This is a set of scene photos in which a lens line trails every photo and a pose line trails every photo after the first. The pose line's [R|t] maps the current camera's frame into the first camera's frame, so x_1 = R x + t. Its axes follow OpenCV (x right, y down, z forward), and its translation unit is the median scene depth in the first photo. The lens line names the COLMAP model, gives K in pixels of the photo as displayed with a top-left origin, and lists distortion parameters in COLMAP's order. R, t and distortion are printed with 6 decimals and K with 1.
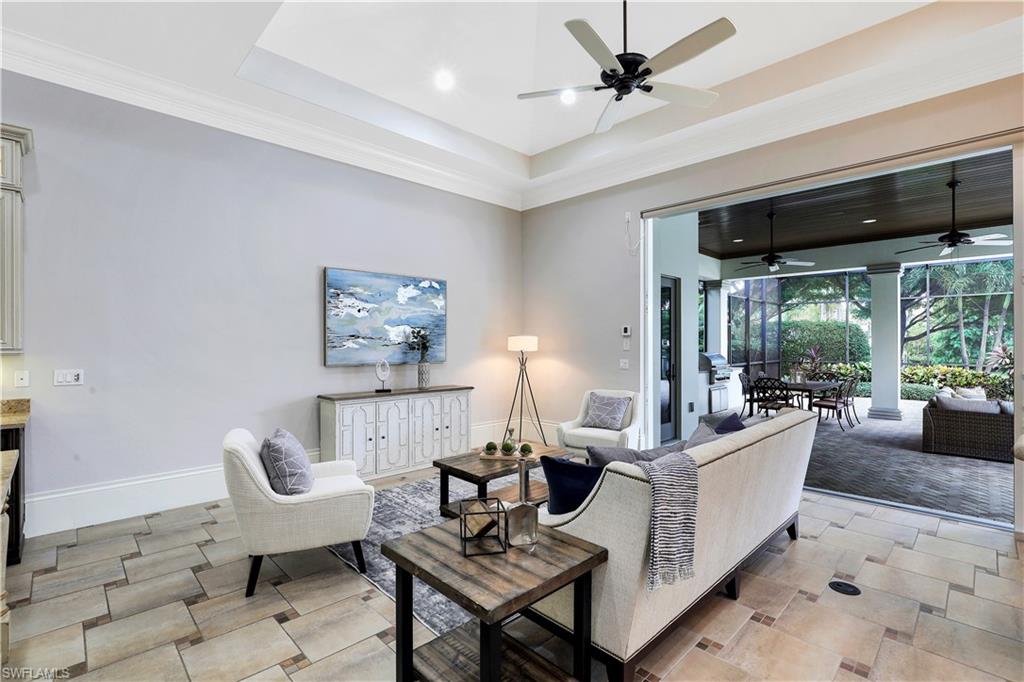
lens RADIAL K [[468.1, 0, 507.8], [0, 468.1, 341.2], [0, 0, 1]] dist [-0.009187, 0.000986]
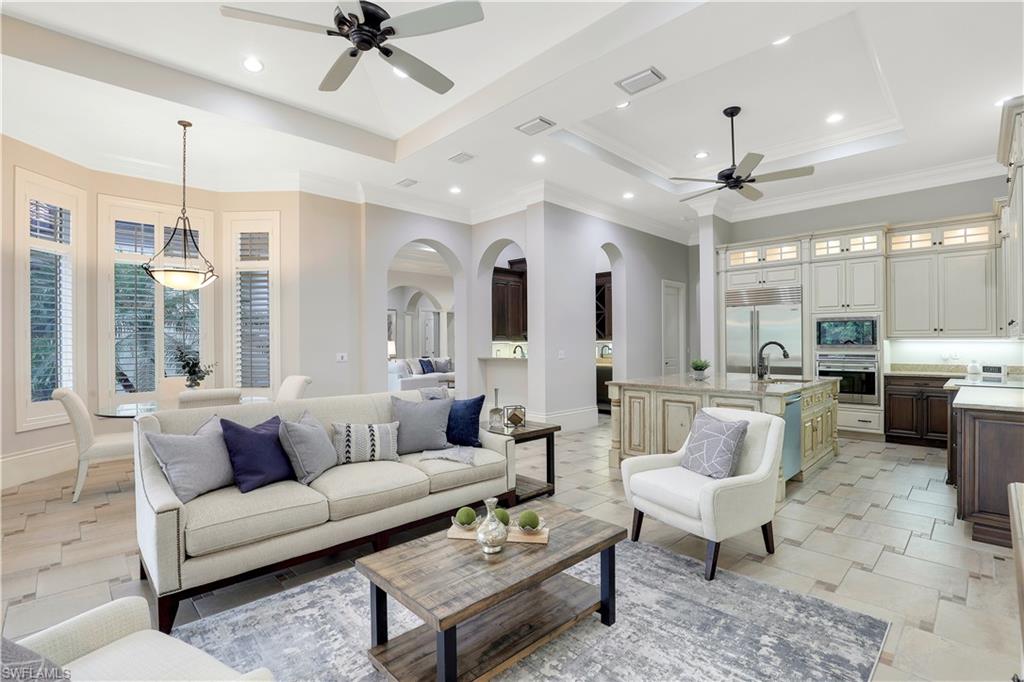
lens RADIAL K [[475.3, 0, 514.4], [0, 475.3, 340.9], [0, 0, 1]] dist [-0.013768, 0.000895]
pose [[-0.999789, 0.008728, -0.018571, -0.000007], [0.008758, 0.999960, -0.001543, 0.010899], [0.018556, -0.001705, -0.999826, 1.123339]]
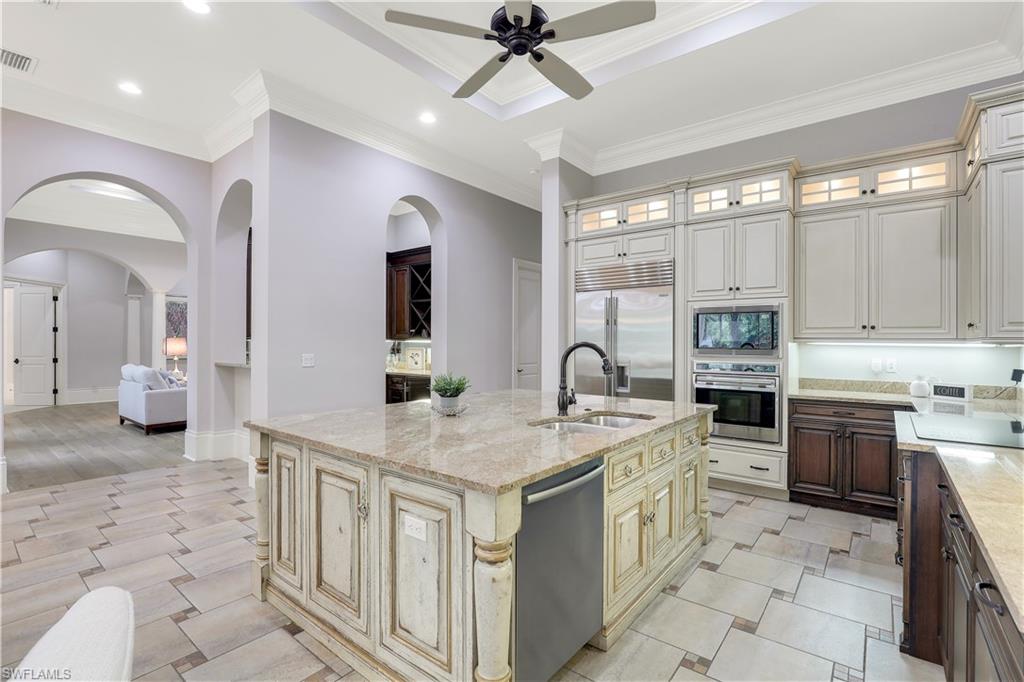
lens RADIAL K [[468.1, 0, 507.8], [0, 468.1, 341.2], [0, 0, 1]] dist [-0.009187, 0.000986]
pose [[-0.992340, -0.002299, -0.123517, -0.399083], [-0.002019, 0.999995, -0.002390, 0.015517], [0.123522, -0.002122, -0.992340, 0.657222]]
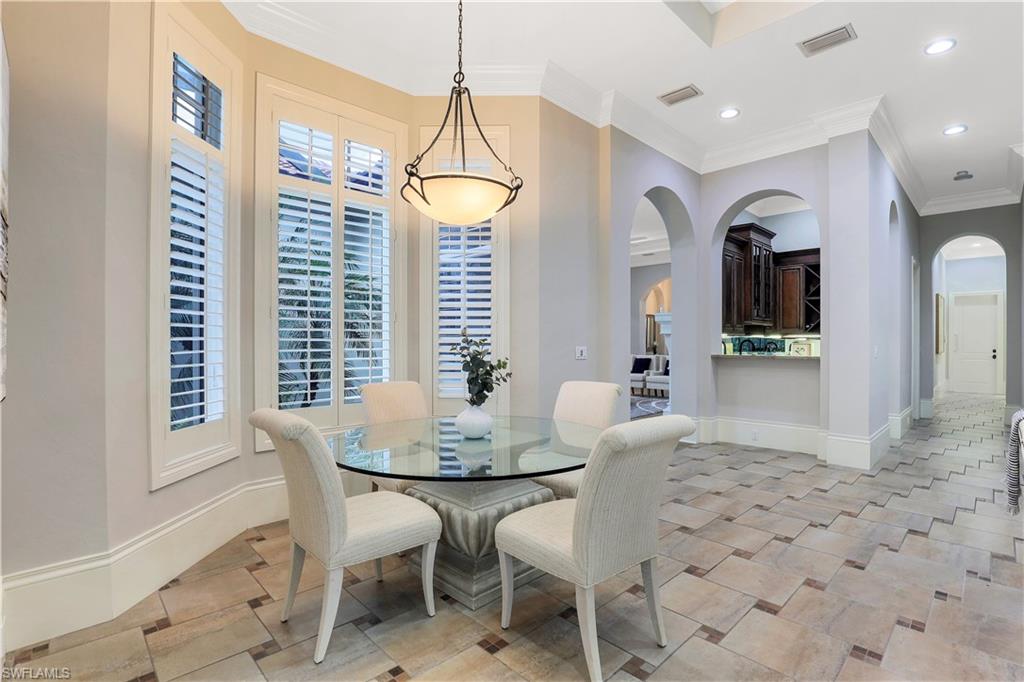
lens RADIAL K [[479.7, 0, 520.8], [0, 479.7, 338.8], [0, 0, 1]] dist [-0.003047, 0.000146]
pose [[-0.999590, -0.005218, -0.028136, 0.551545], [-0.005263, 0.999985, 0.001529, 0.023221], [0.028127, 0.001677, -0.999603, 0.718100]]
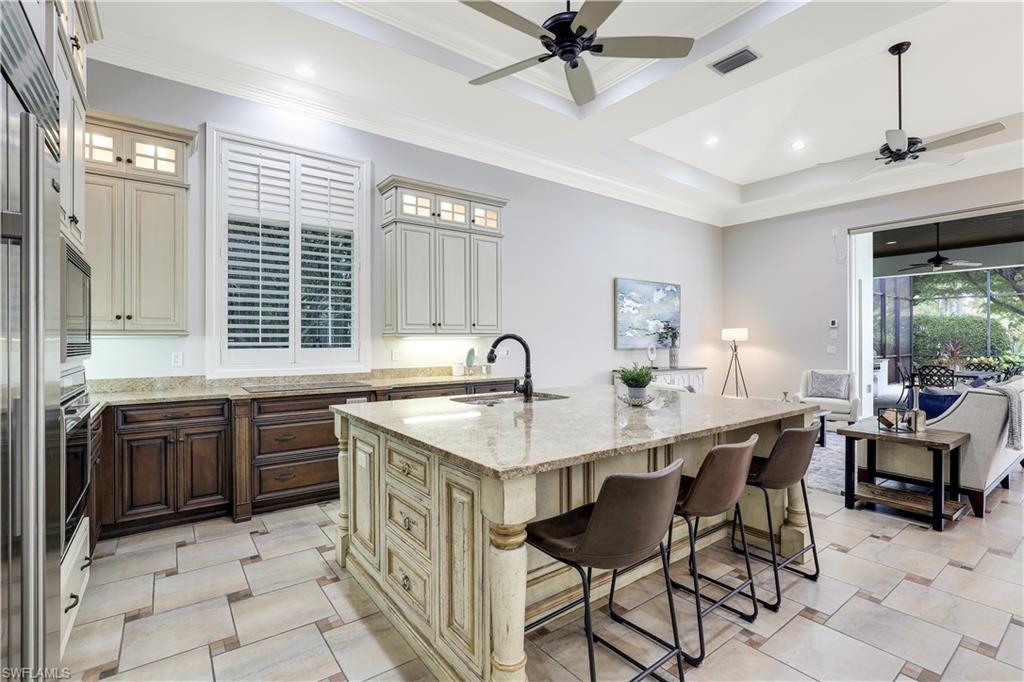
lens RADIAL K [[468.1, 0, 507.8], [0, 468.1, 341.2], [0, 0, 1]] dist [-0.009187, 0.000986]
pose [[0.991350, 0.001833, -0.131236, -0.474822], [-0.001115, 0.999984, 0.005545, 0.020368], [0.131244, -0.005351, 0.991336, -0.379142]]
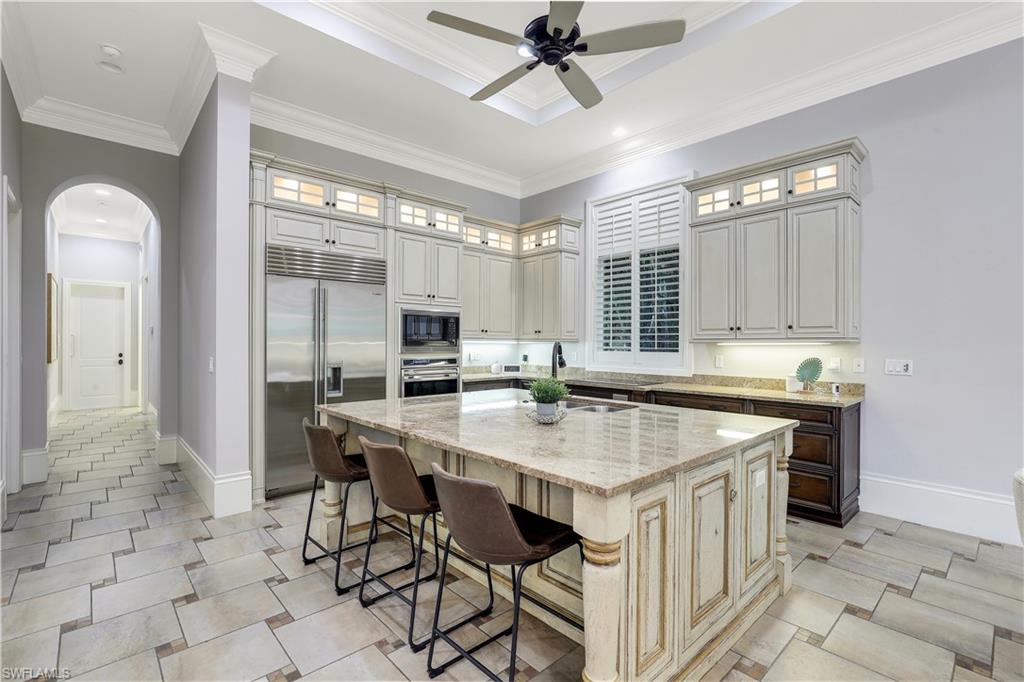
lens RADIAL K [[464.7, 0, 517.8], [0, 464.7, 341.4], [0, 0, 1]] dist [-0.011100, 0.009808]
pose [[-0.021472, 0.001849, -0.999768, 0.047399], [-0.001065, 0.999998, 0.001872, 0.014179], [0.999769, 0.001104, -0.021470, 0.131459]]
